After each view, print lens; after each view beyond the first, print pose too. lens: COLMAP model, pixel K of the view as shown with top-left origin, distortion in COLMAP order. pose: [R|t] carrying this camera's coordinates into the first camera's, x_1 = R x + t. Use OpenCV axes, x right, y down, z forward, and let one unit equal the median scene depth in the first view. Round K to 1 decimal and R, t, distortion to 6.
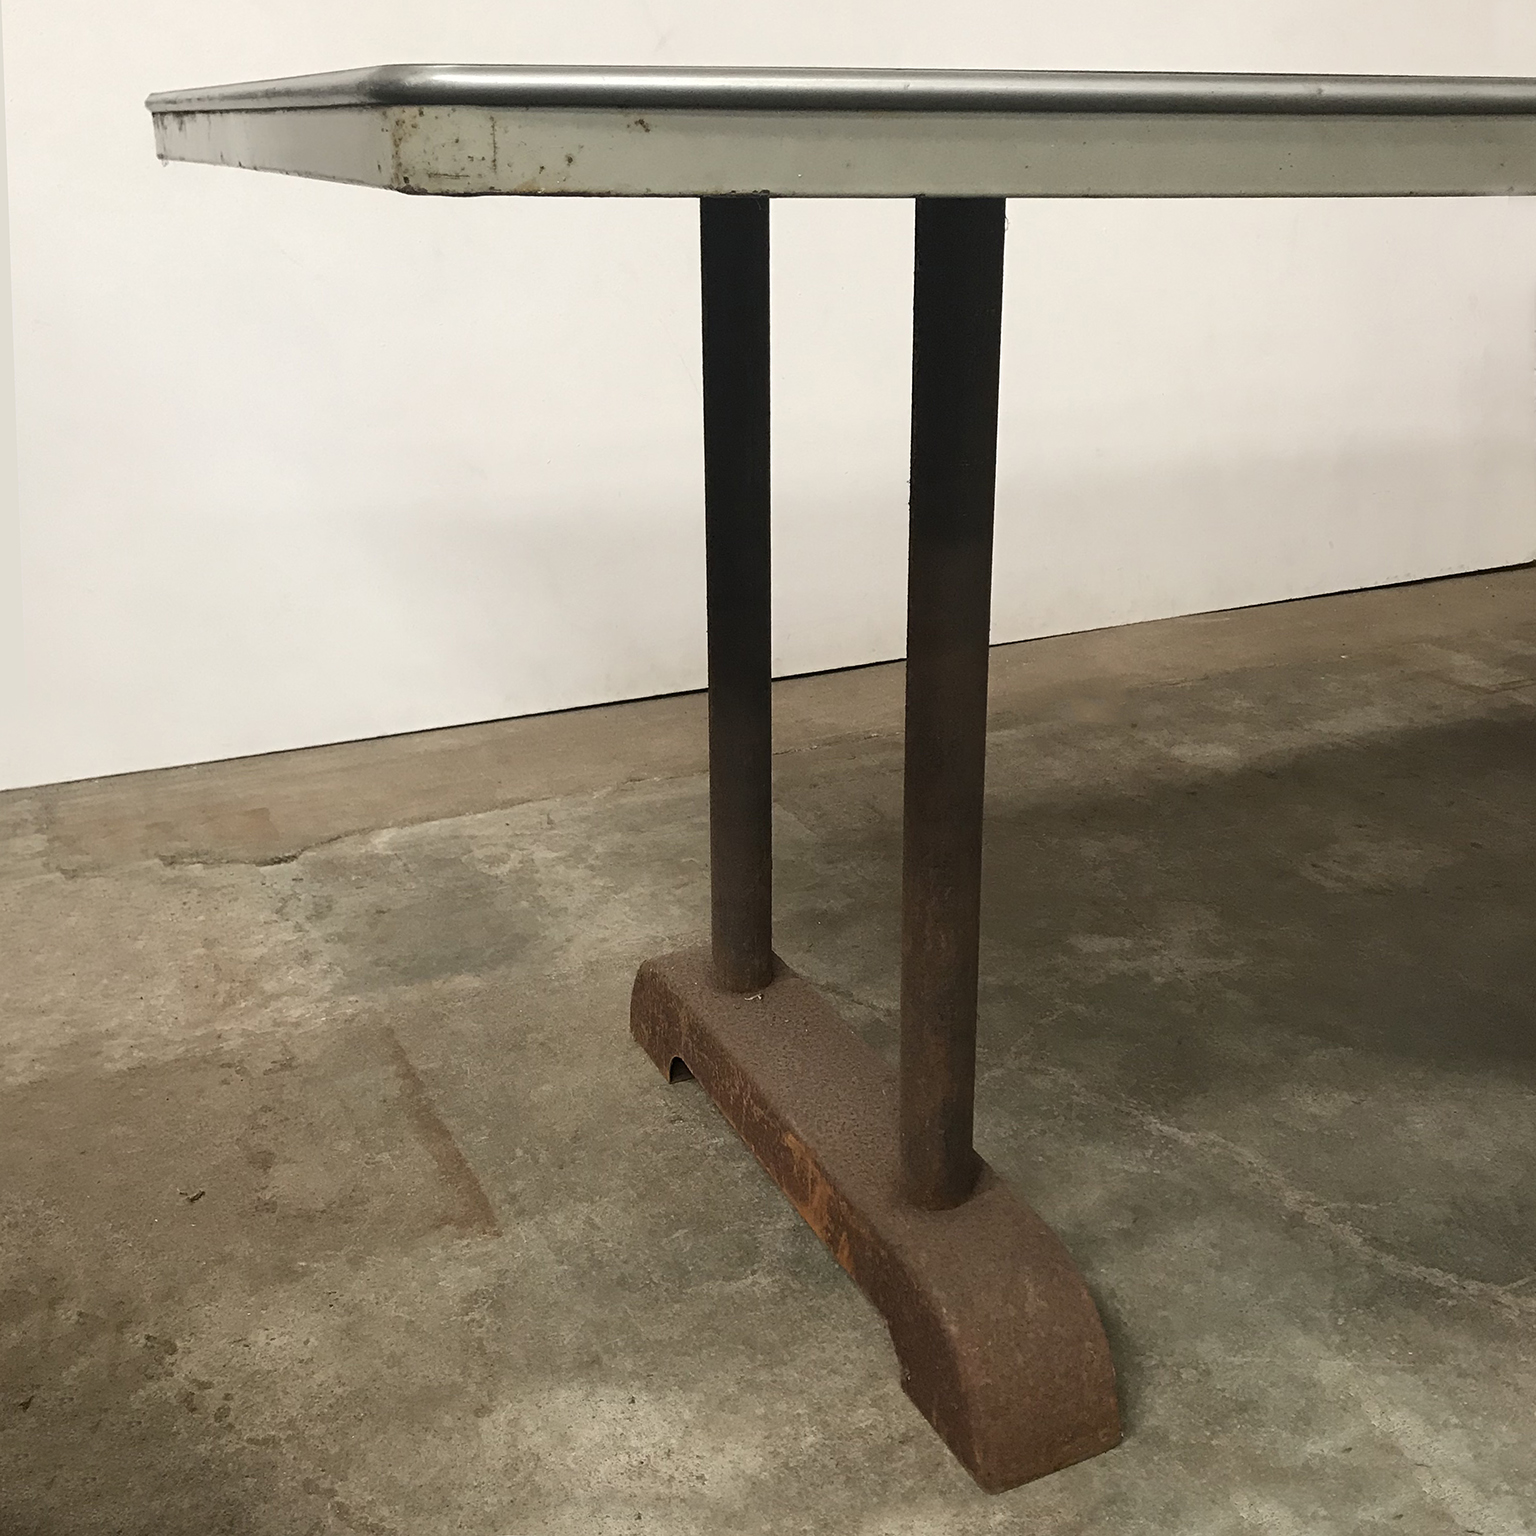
lens RADIAL K [[1716.8, 0, 814.7], [0, 1716.8, 767.6], [0, 0, 1]] dist [0.006692, 0.022603]
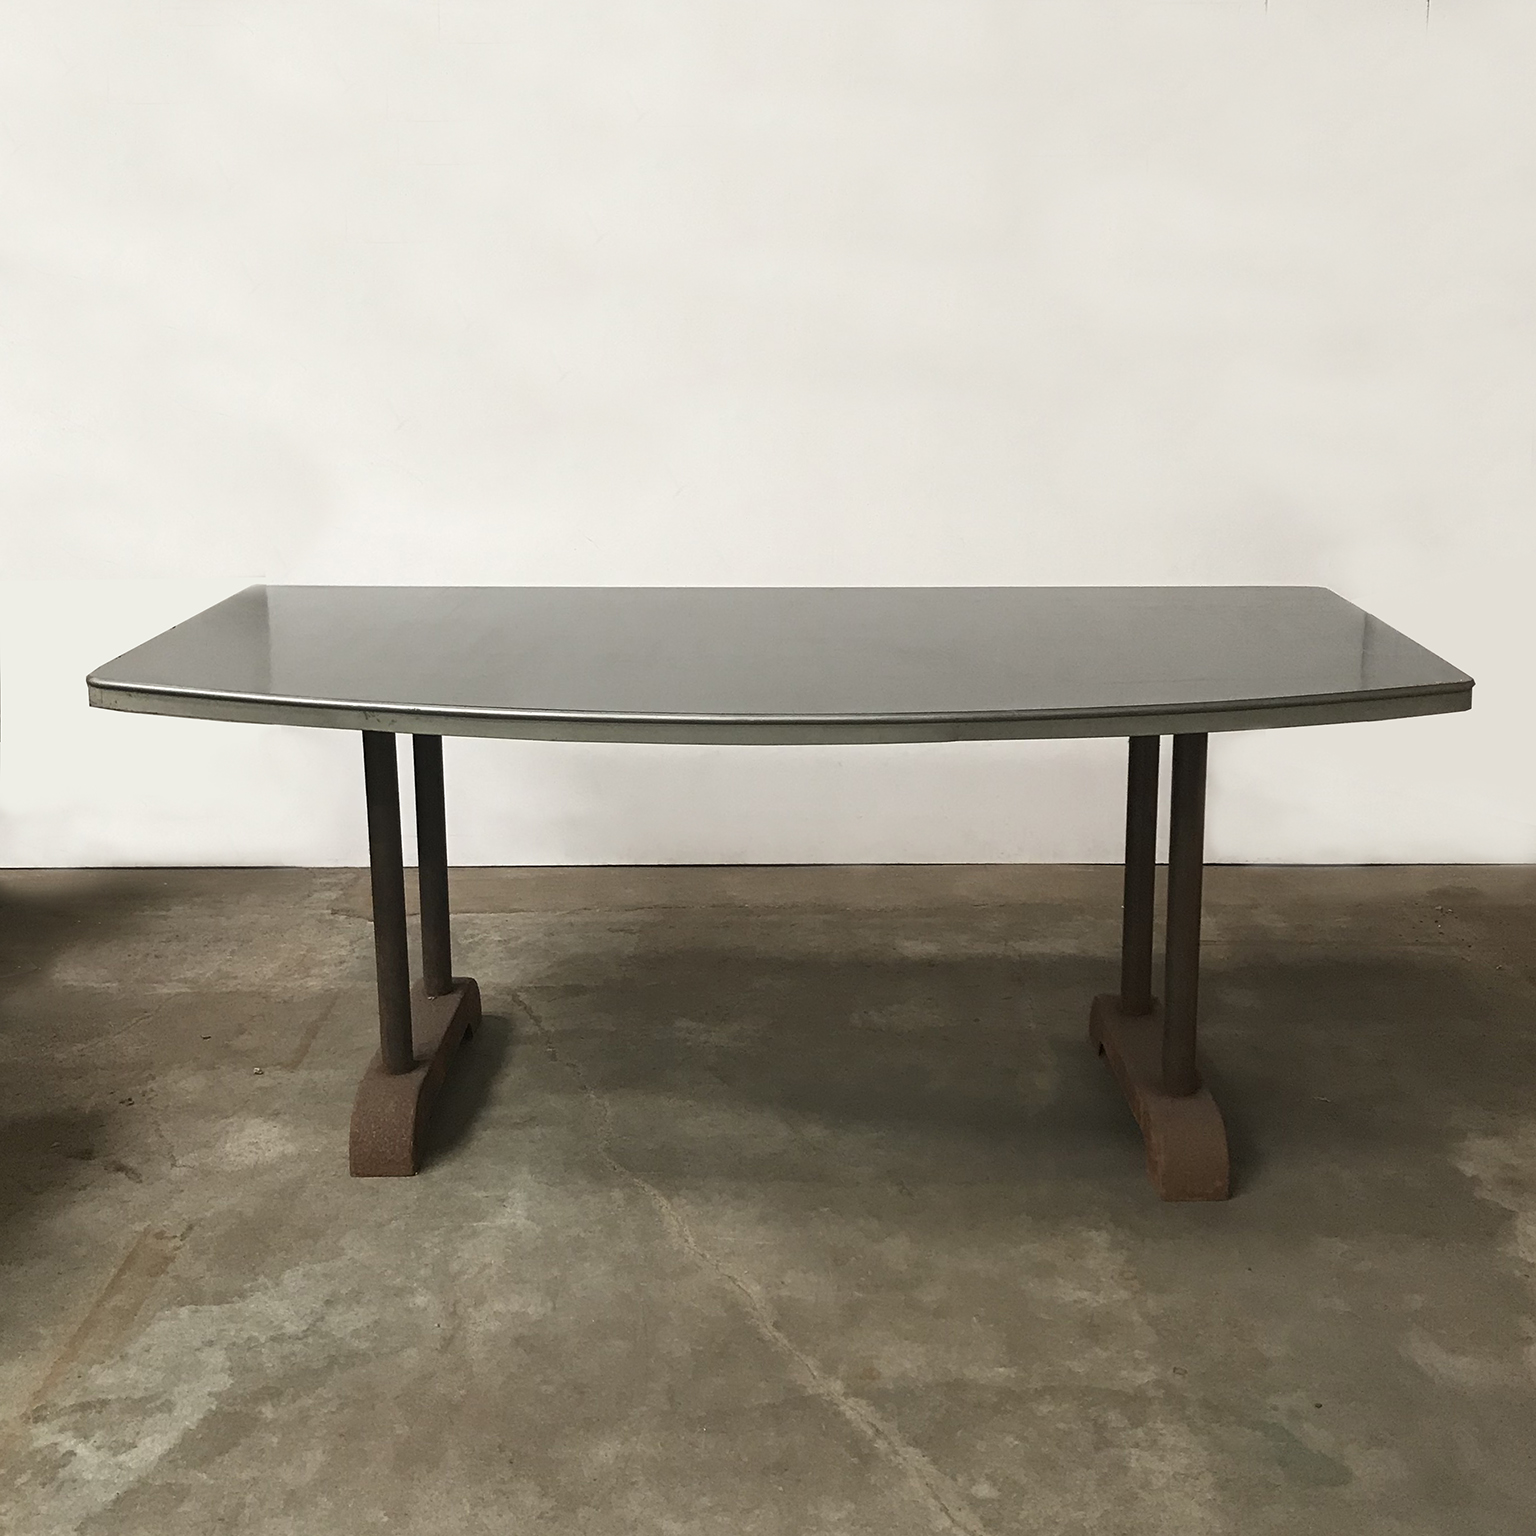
lens RADIAL K [[1743.8, 0, 768.0], [0, 1743.8, 768.0], [0, 0, 1]] dist [-0.002372, -0.008559]
pose [[0.899200, 0.110210, -0.423429, 1.465535], [-0.151629, 0.986279, -0.065293, -0.086858], [0.410423, 0.122916, 0.903573, -1.005523]]
